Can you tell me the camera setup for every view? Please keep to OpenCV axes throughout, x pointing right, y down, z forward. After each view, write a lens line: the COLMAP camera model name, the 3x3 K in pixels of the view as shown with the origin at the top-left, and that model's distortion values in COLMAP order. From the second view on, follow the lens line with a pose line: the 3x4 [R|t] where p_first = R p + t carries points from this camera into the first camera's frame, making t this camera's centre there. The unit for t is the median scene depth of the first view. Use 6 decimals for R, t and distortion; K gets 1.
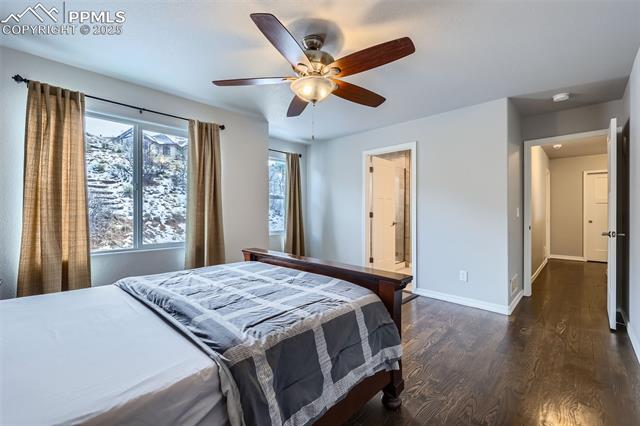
lens RADIAL K [[270.8, 0, 318.6], [0, 270.8, 211.0], [0, 0, 1]] dist [0.000562, -0.000135]
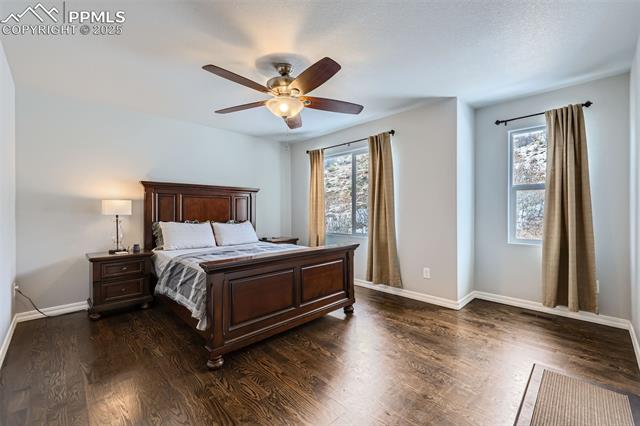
lens RADIAL K [[270.8, 0, 318.6], [0, 270.8, 211.0], [0, 0, 1]] dist [0.000562, -0.000135]
pose [[-0.030842, -0.005886, -0.999507, 0.840878], [0.002338, 0.999980, -0.005961, 0.013286], [0.999522, -0.002520, -0.030827, 0.849061]]
